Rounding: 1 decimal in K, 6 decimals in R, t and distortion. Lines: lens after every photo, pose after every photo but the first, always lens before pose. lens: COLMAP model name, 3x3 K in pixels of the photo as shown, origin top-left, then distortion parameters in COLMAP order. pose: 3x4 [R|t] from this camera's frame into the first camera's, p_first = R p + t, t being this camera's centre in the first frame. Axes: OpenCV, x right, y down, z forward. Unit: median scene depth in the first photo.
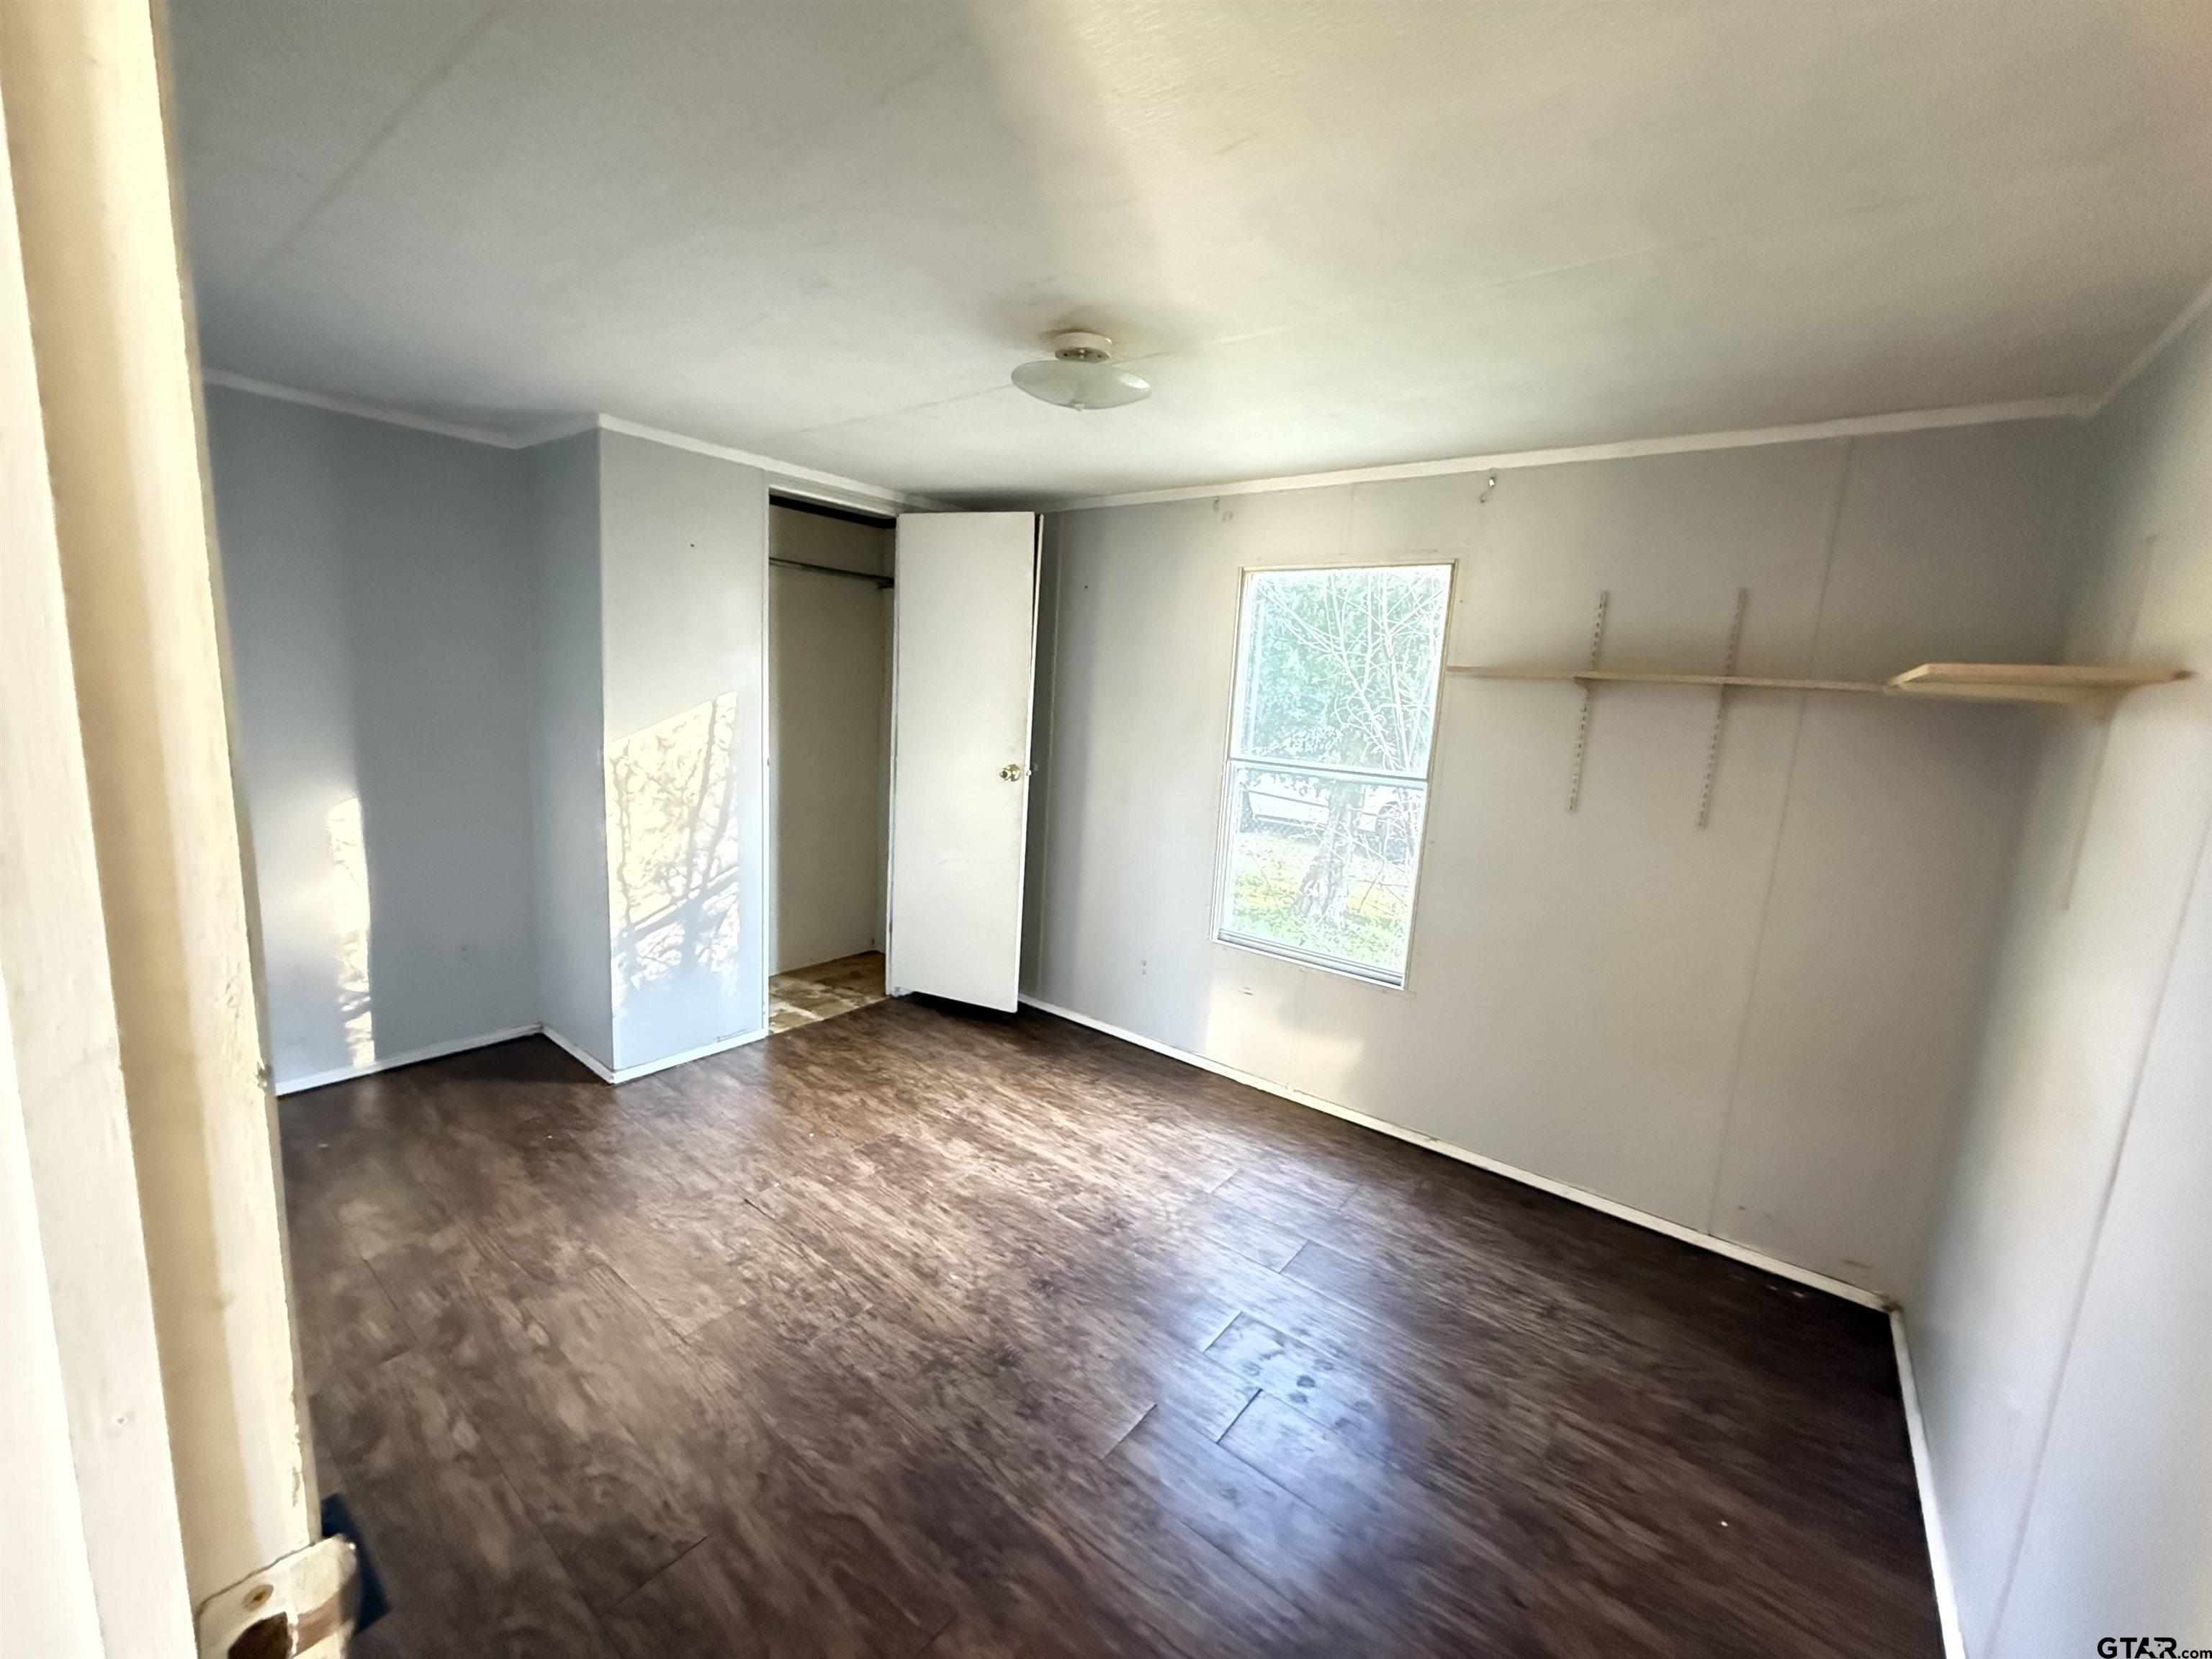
lens RADIAL K [[884.0, 0, 1094.3], [0, 884.0, 836.1], [0, 0, 1]] dist [-0.003286, 0.000514]
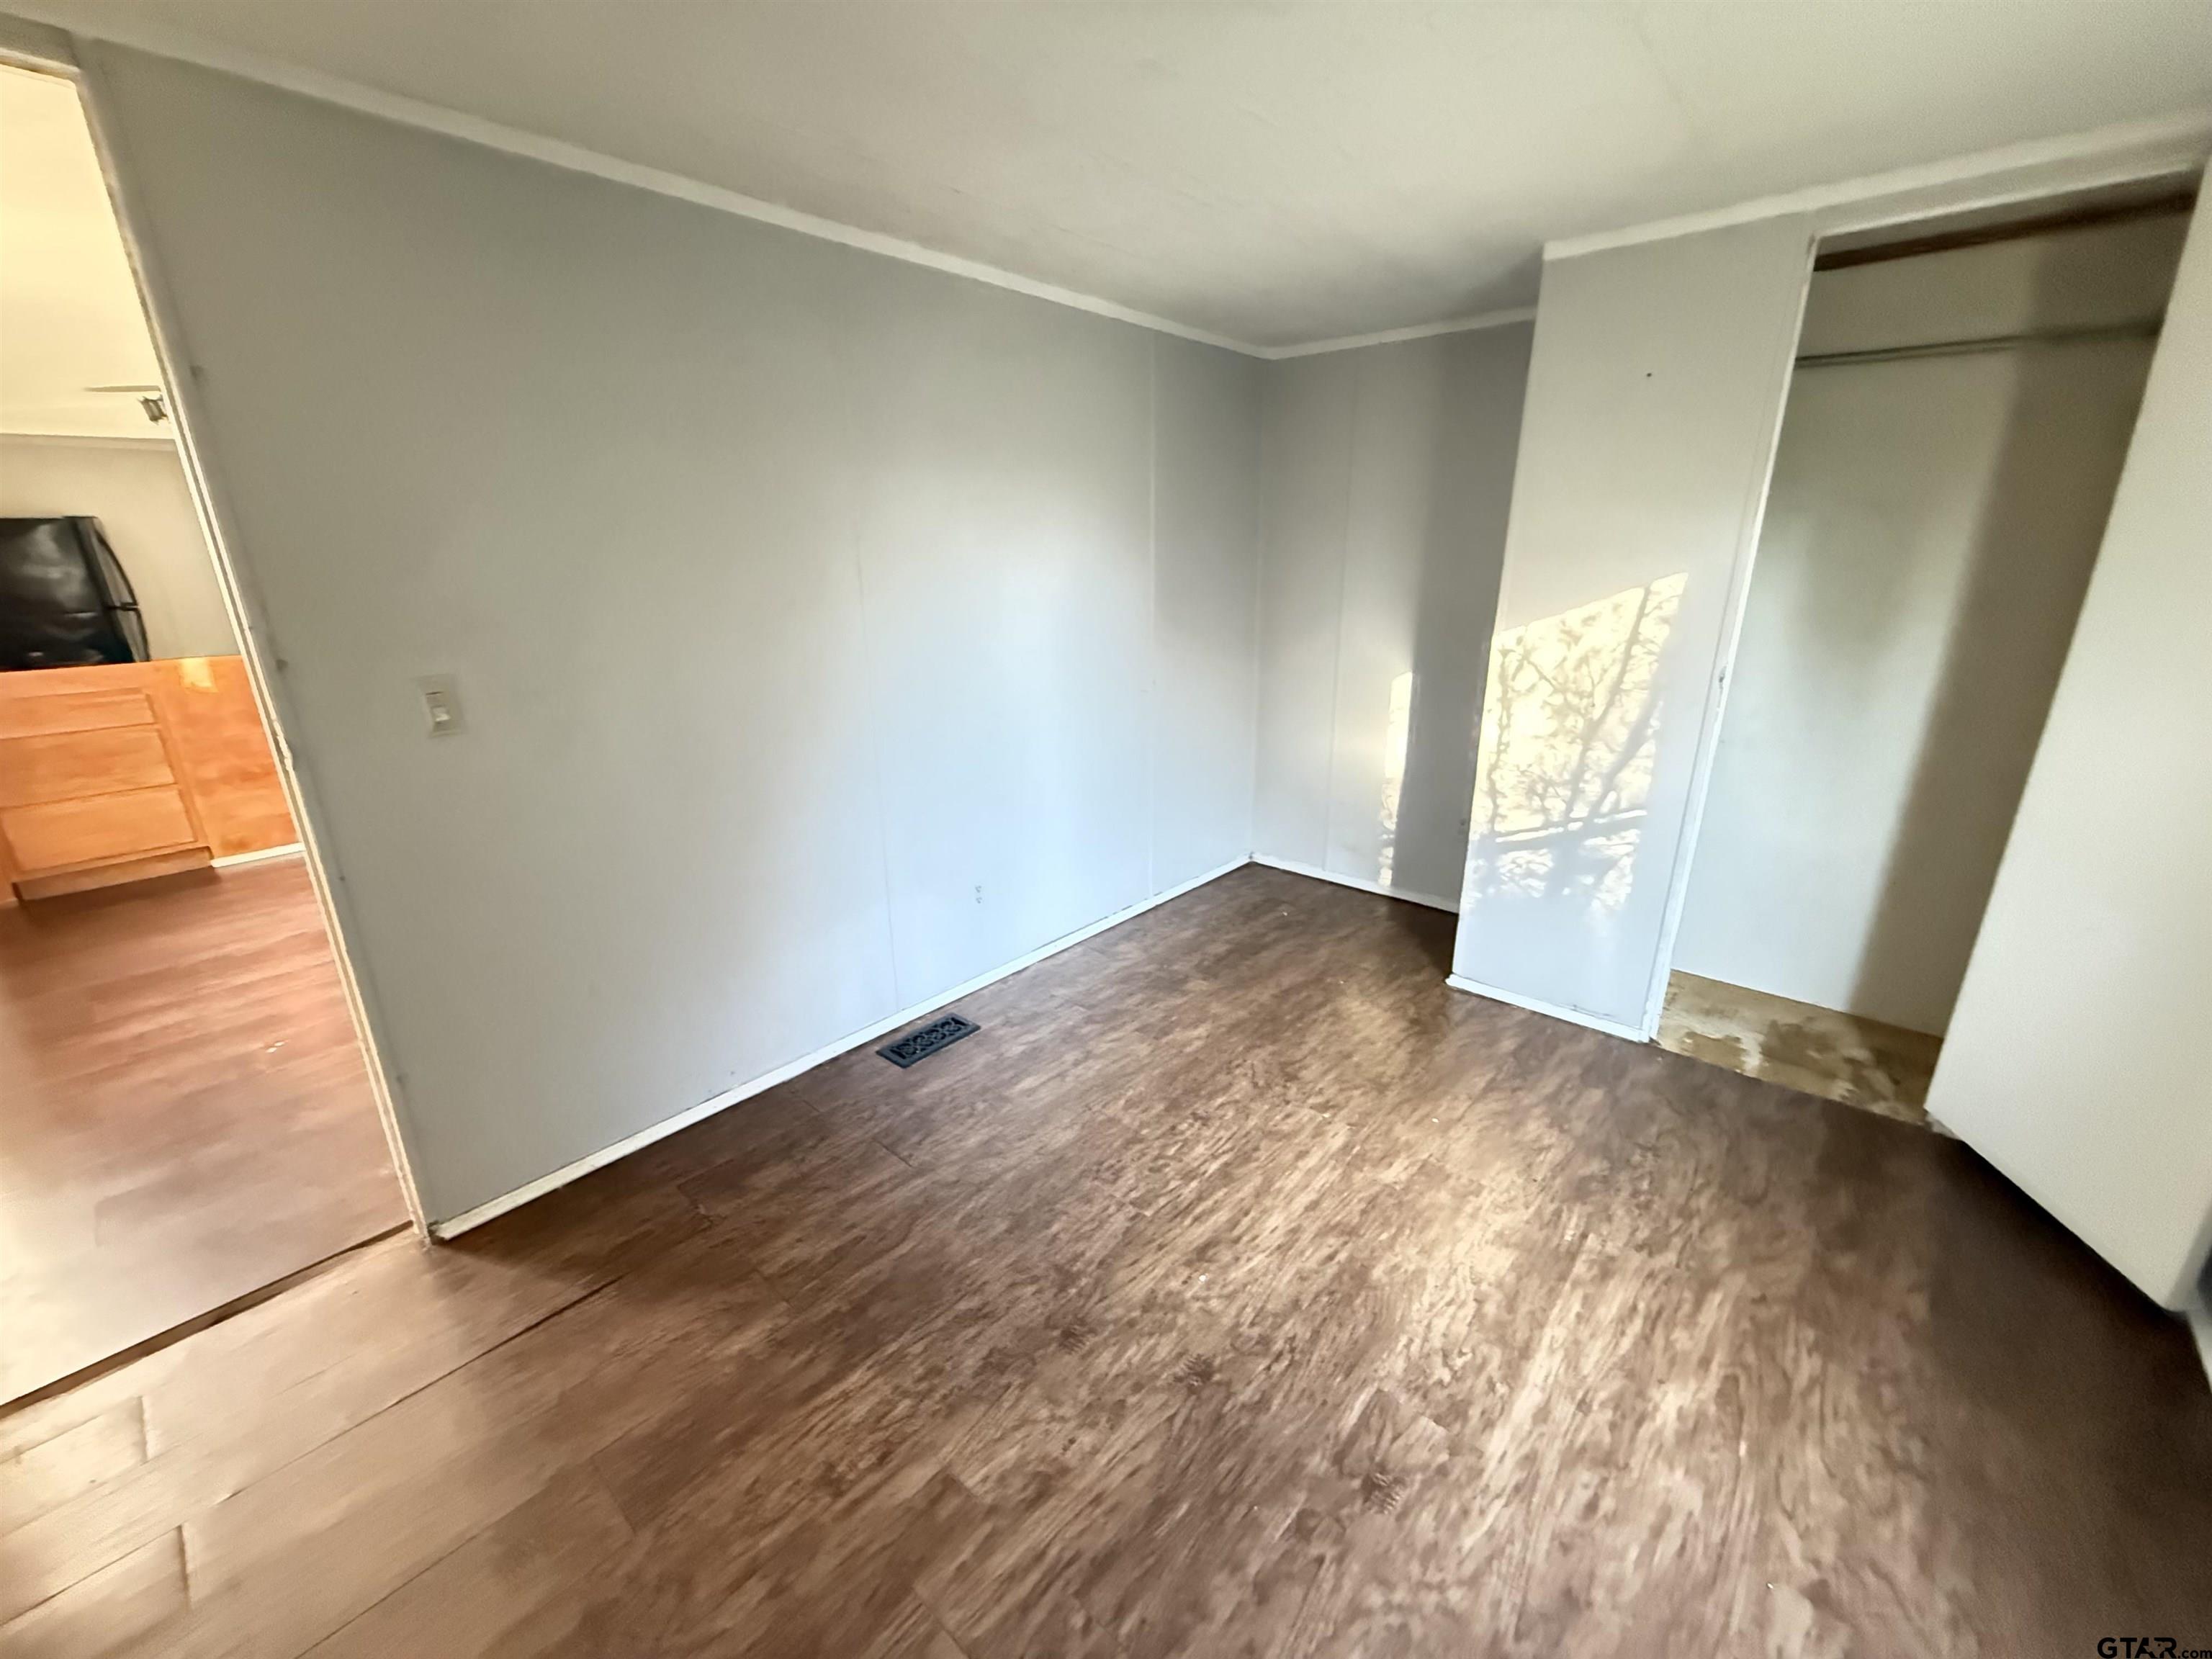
lens RADIAL K [[884.0, 0, 1100.8], [0, 884.0, 826.4], [0, 0, 1]] dist [-0.003286, 0.000514]
pose [[-0.062318, 0.242829, -0.968065, 0.478275], [-0.164709, 0.954149, 0.249941, -0.085033], [0.984372, 0.175025, -0.019464, 0.740217]]
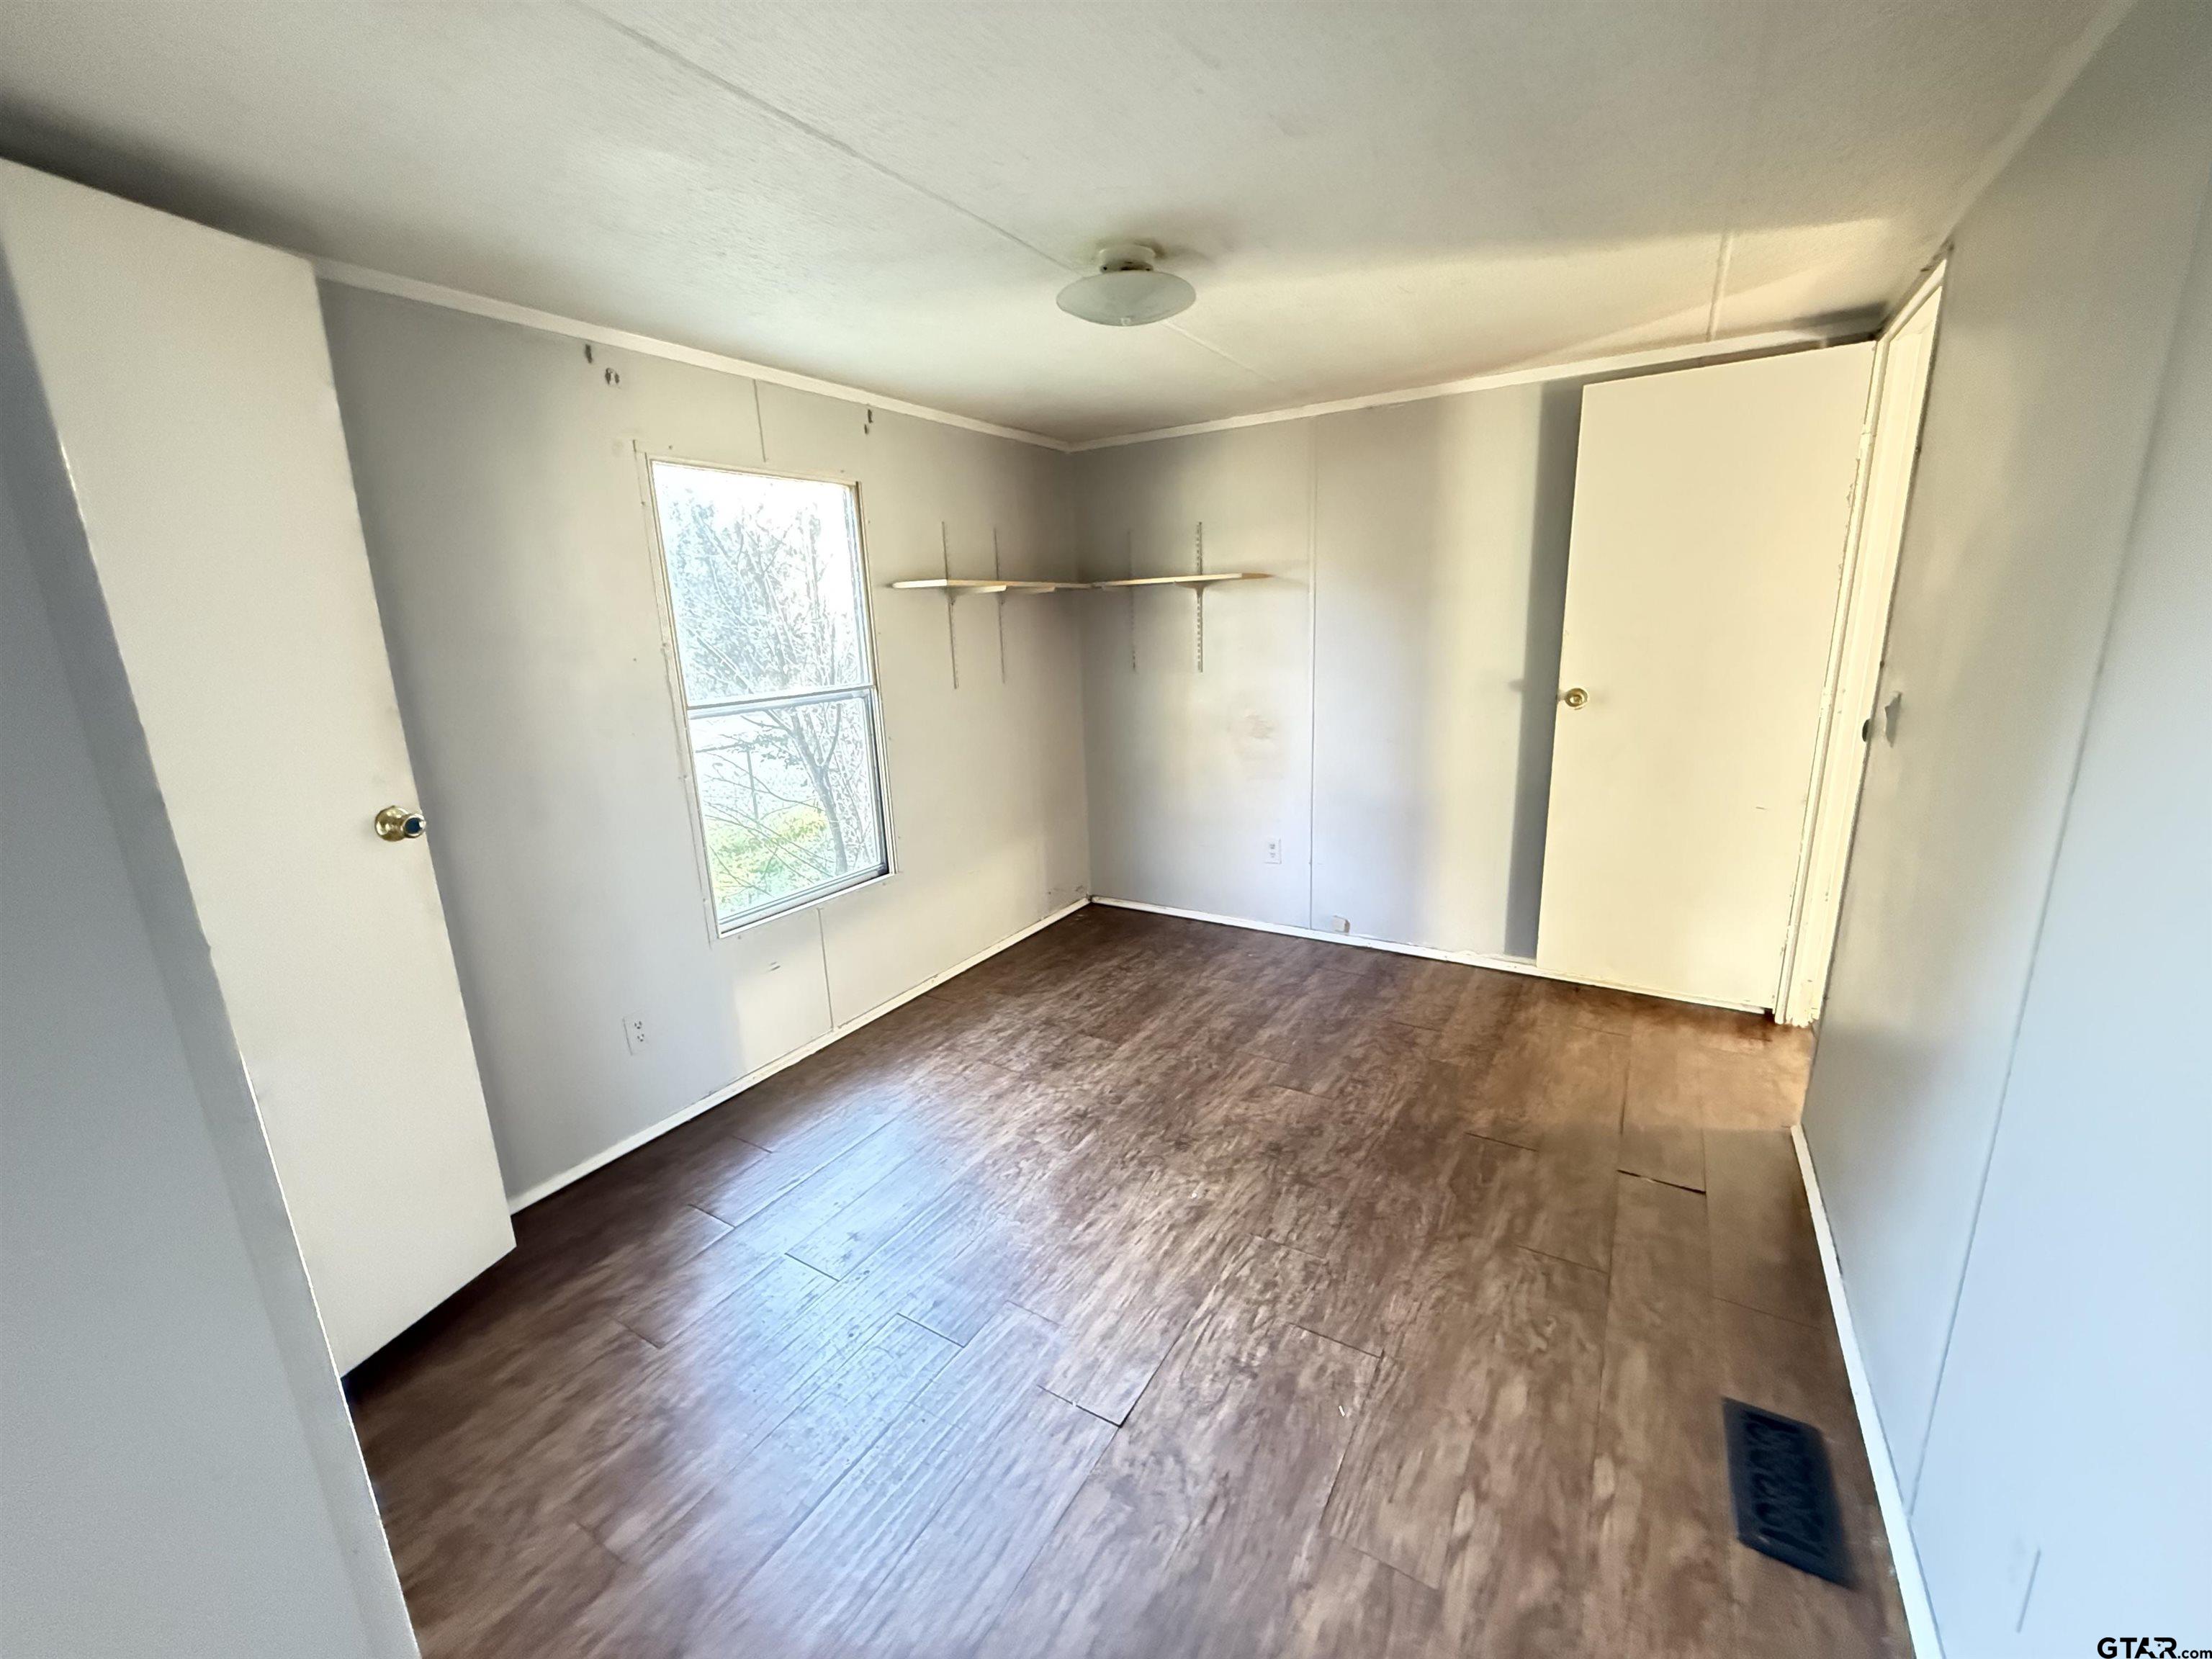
lens RADIAL K [[884.0, 0, 1117.5], [0, 884.0, 826.7], [0, 0, 1]] dist [-0.003286, 0.000514]
pose [[-0.130797, -0.282475, 0.950316, -0.870886], [0.201287, 0.931020, 0.304444, -0.197084], [-0.970760, 0.231106, -0.064916, 0.920623]]
